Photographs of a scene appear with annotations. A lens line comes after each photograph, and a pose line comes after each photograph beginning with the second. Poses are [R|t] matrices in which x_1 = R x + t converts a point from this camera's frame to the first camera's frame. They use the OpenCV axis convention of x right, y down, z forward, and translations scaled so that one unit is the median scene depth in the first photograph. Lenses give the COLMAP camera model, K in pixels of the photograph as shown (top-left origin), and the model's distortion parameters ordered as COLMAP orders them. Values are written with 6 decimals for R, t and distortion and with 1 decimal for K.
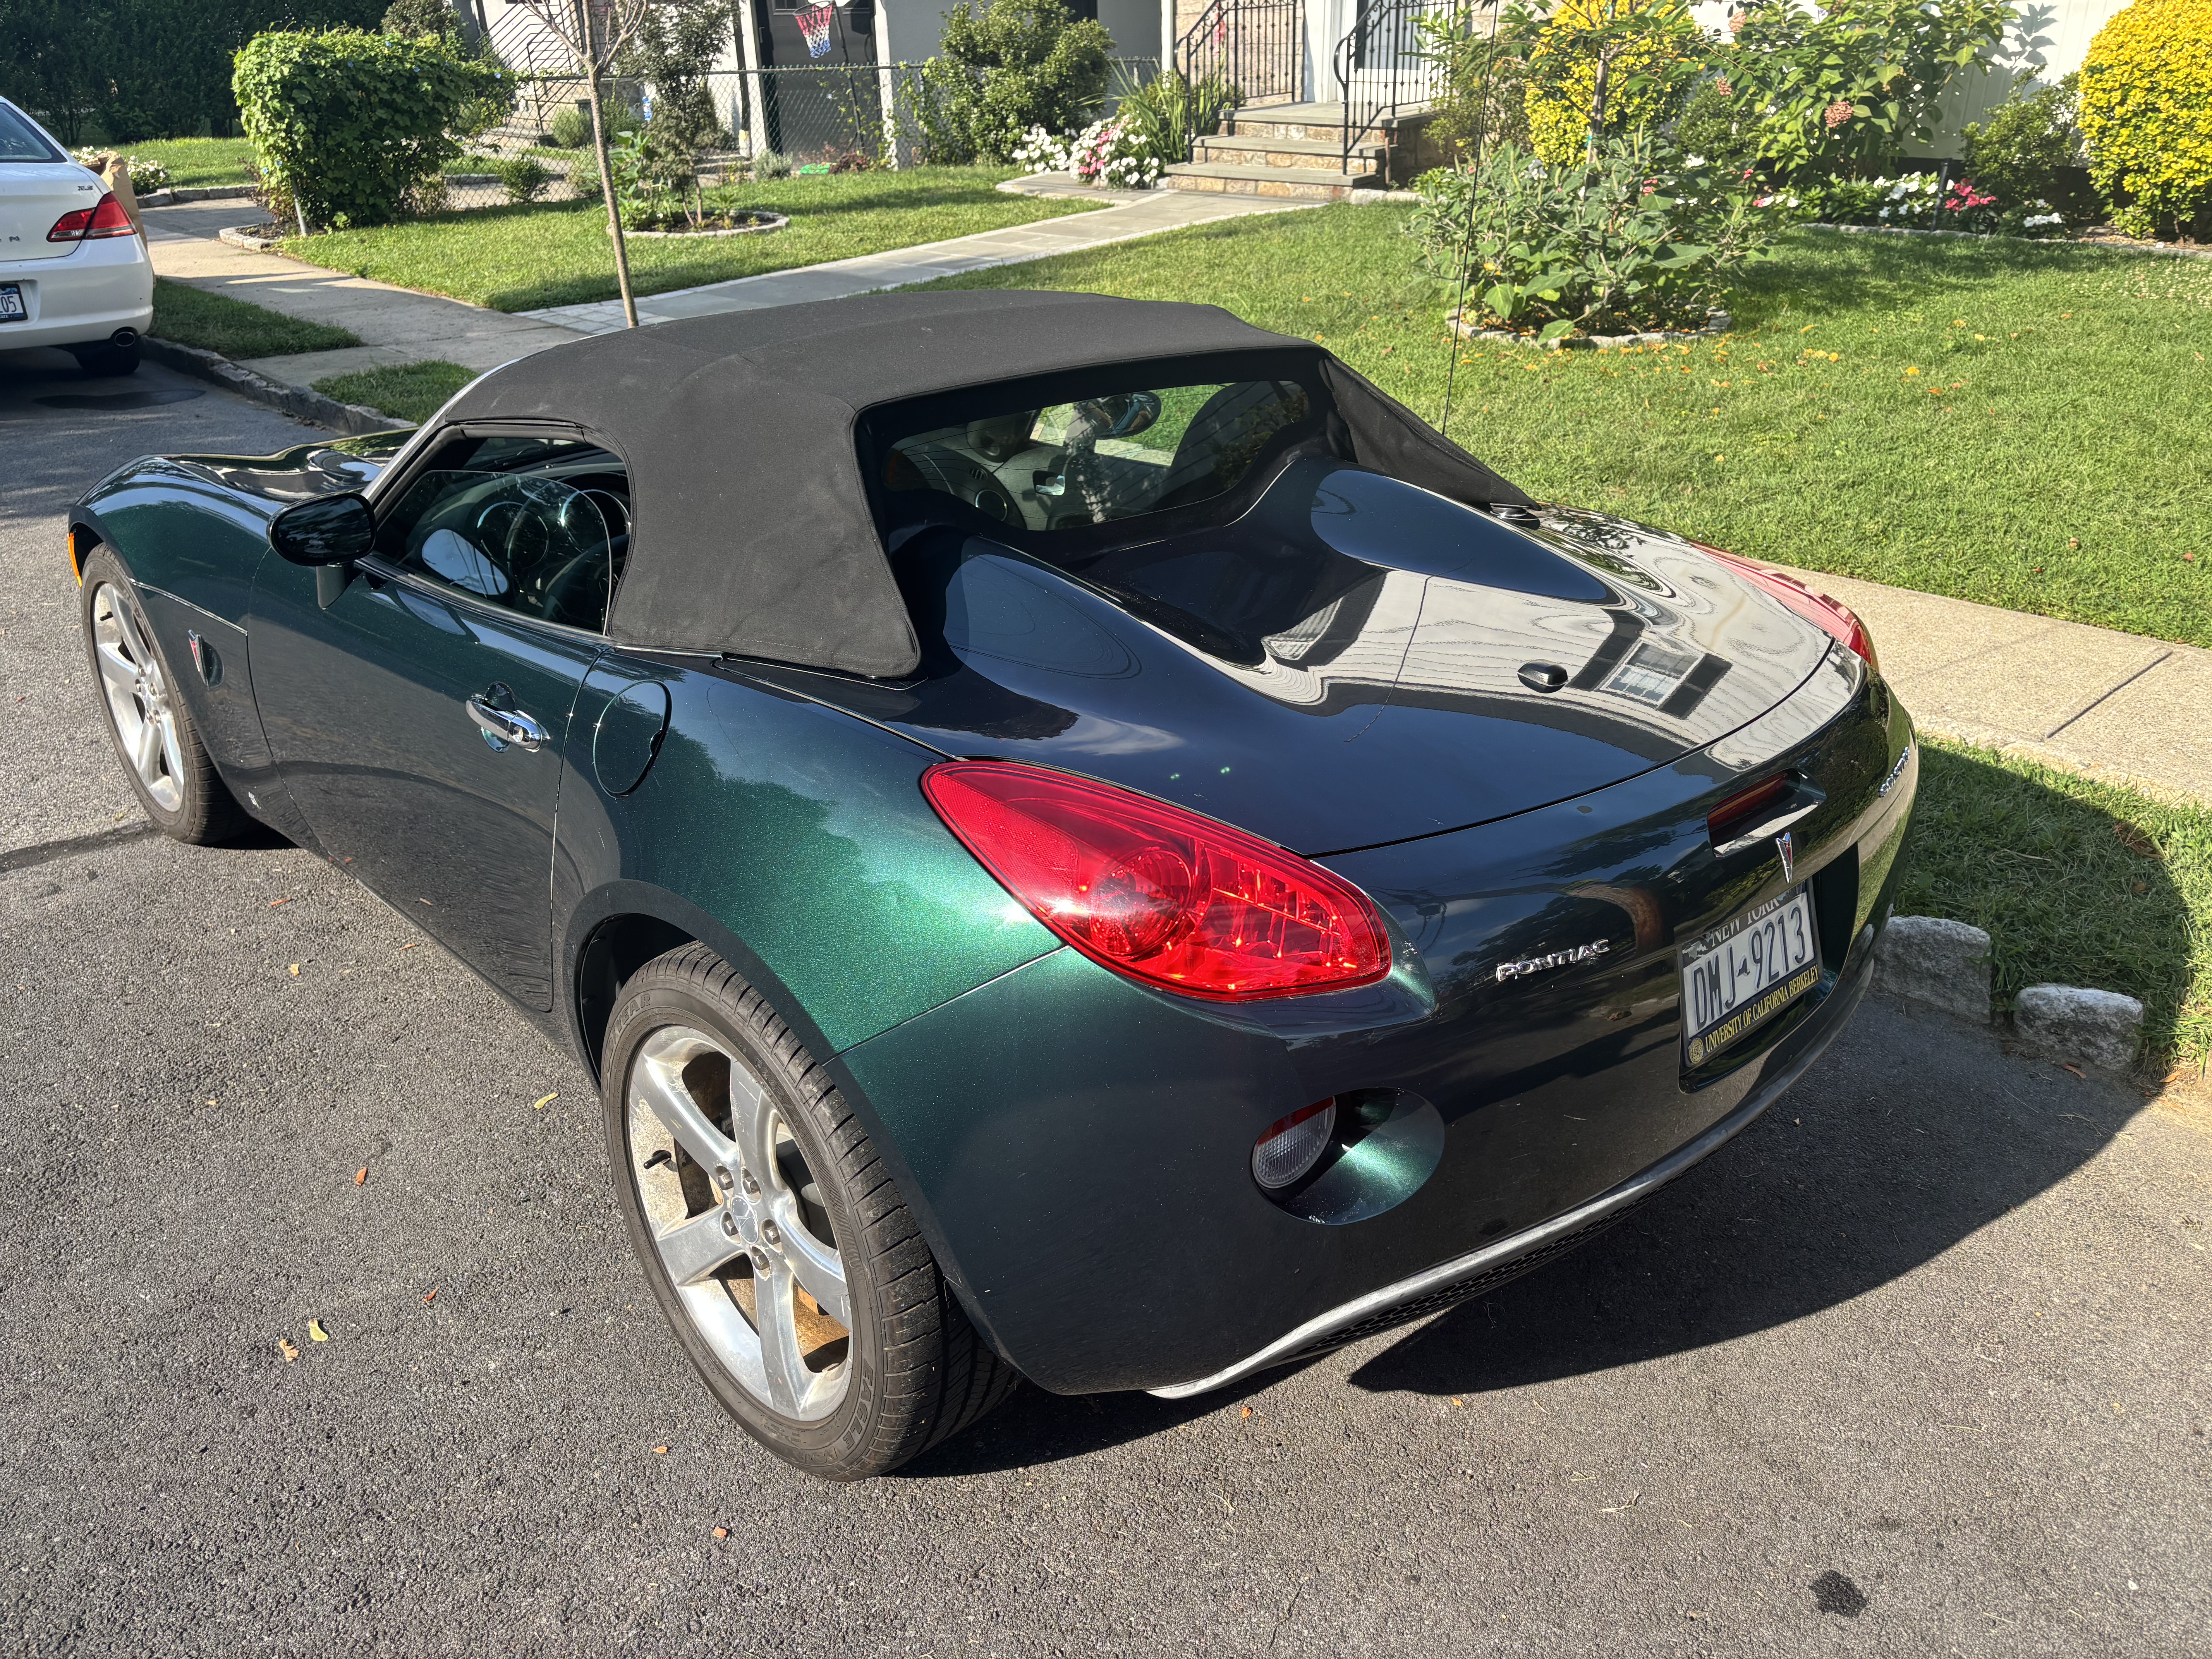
lens RADIAL K [[1742.4, 0, 1109.0], [0, 1742.4, 830.1], [0, 0, 1]] dist [0.073108, -0.075047]
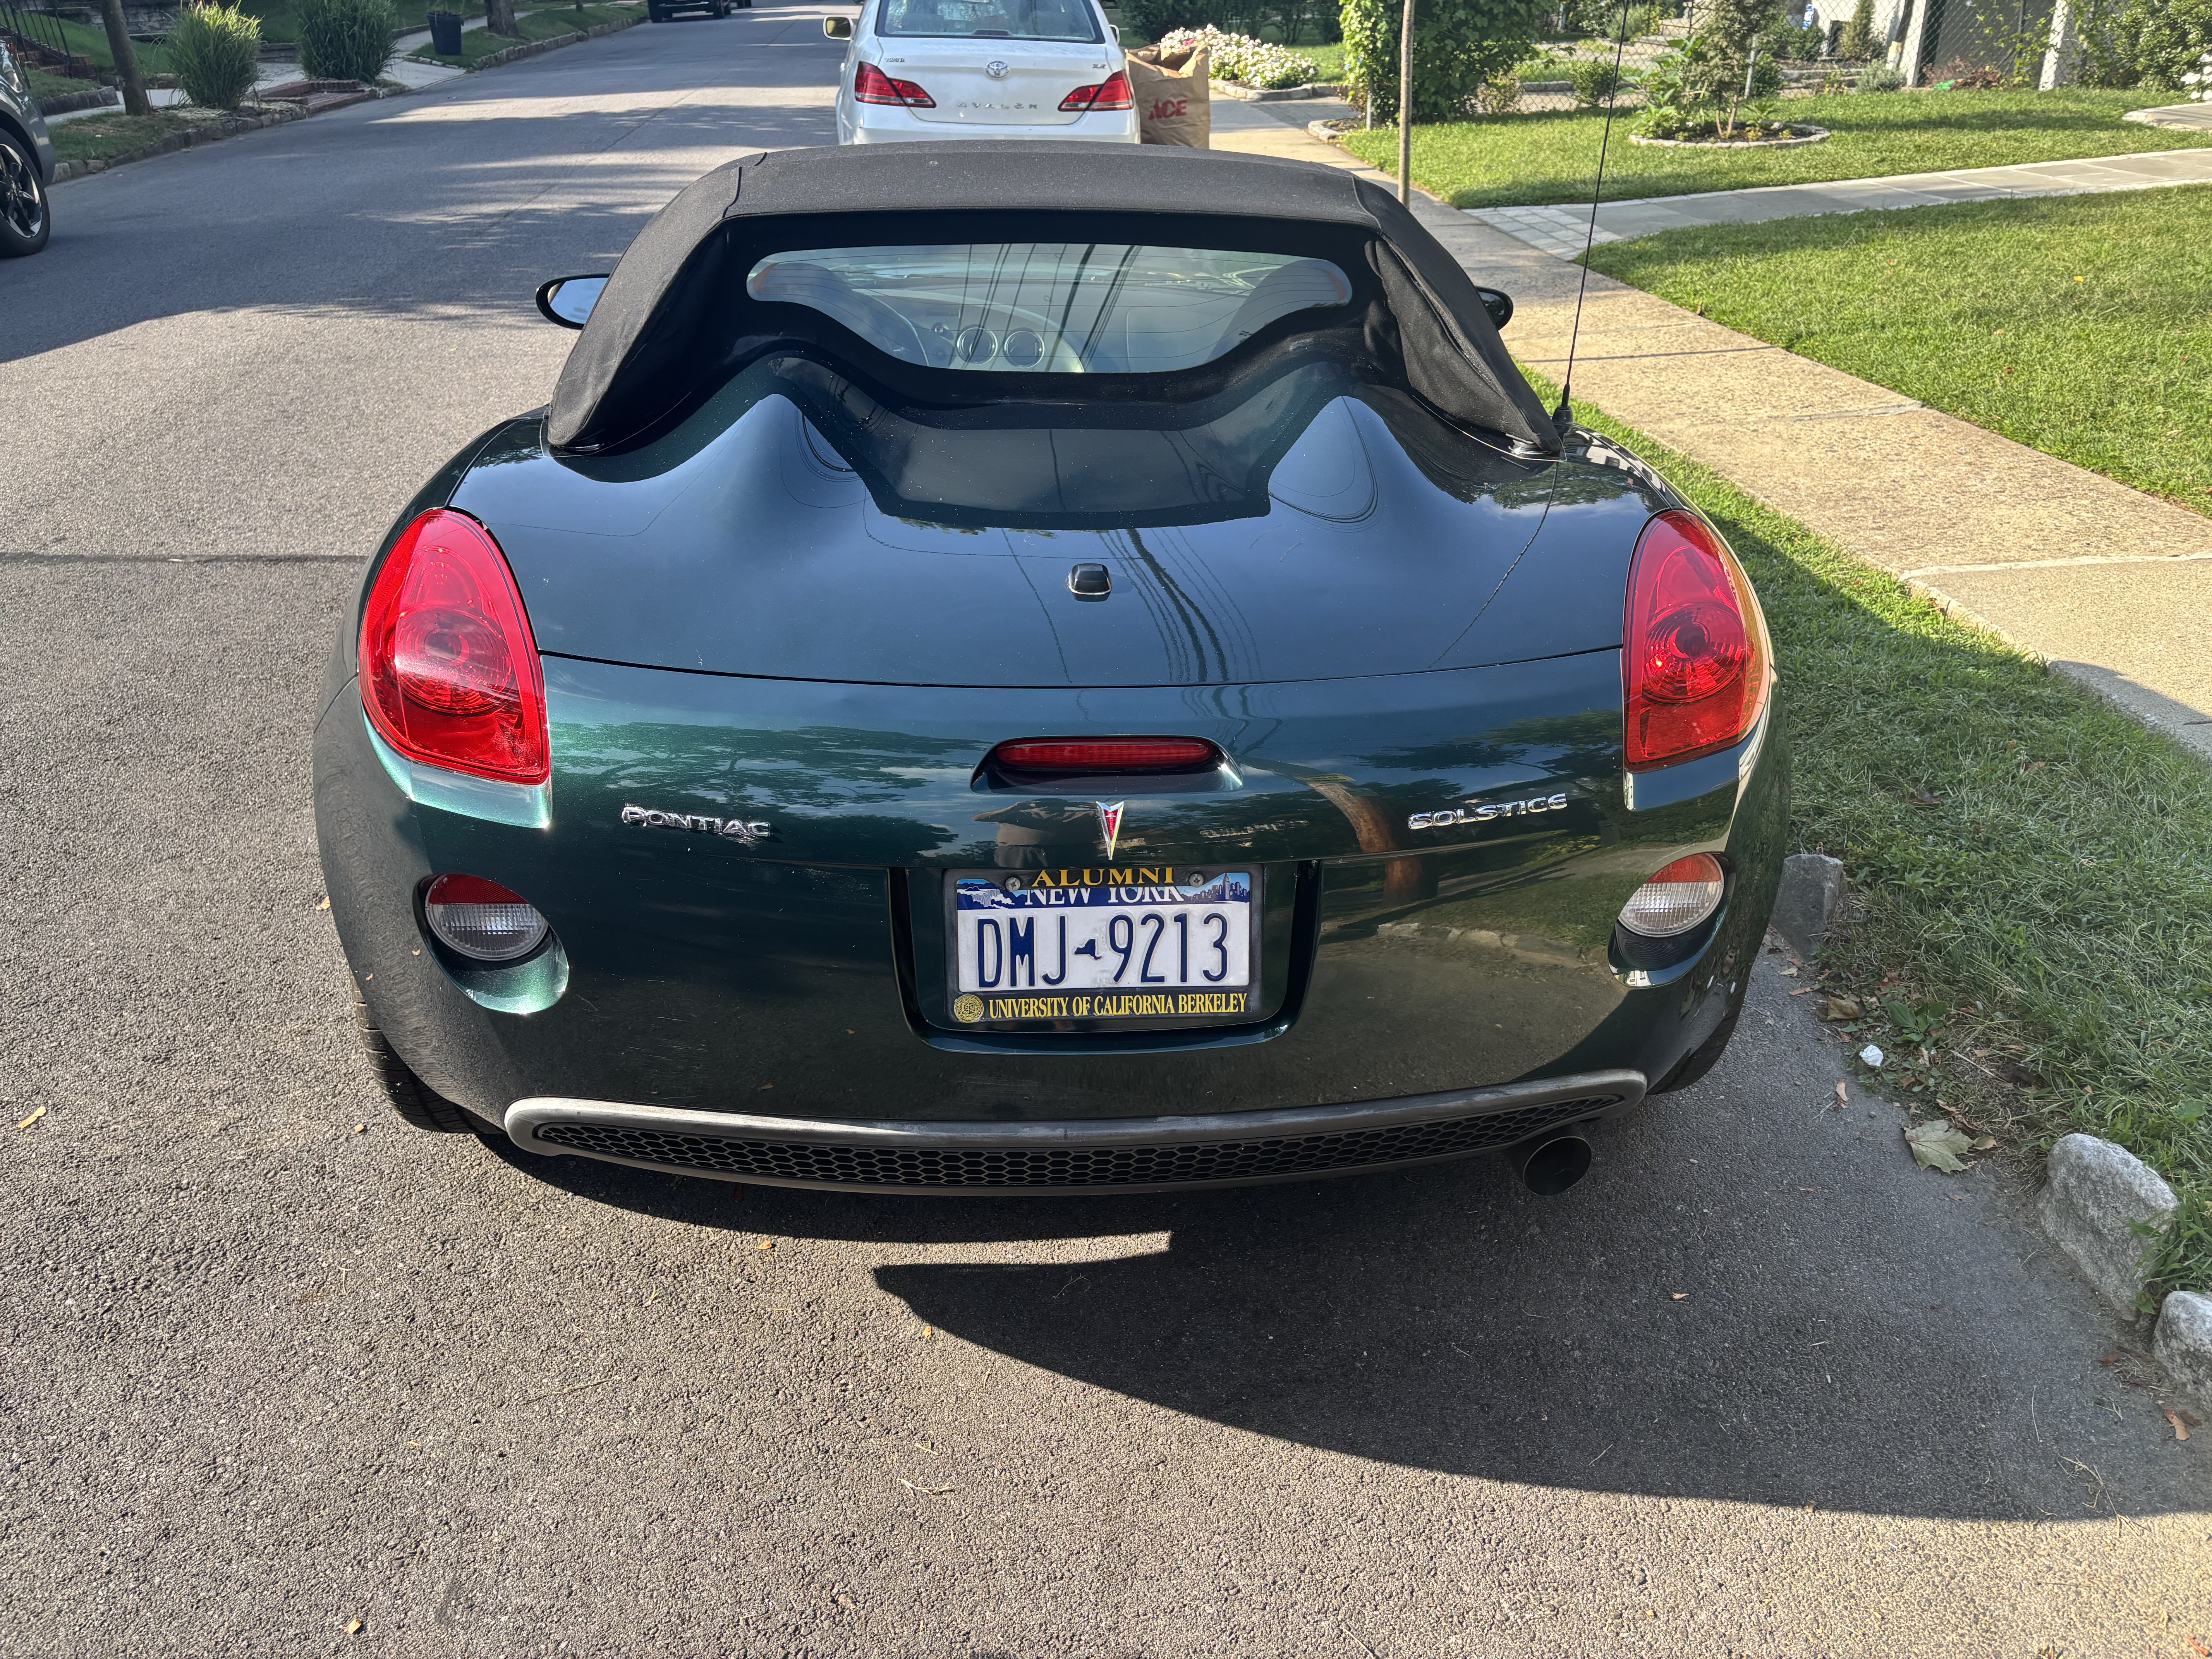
lens RADIAL K [[1742.4, 0, 1109.0], [0, 1742.4, 830.1], [0, 0, 1]] dist [0.073108, -0.075047]
pose [[0.773465, 0.284157, -0.566575, 0.158405], [-0.263563, 0.957121, 0.120225, -0.015356], [0.576443, 0.056338, 0.815193, 0.060415]]
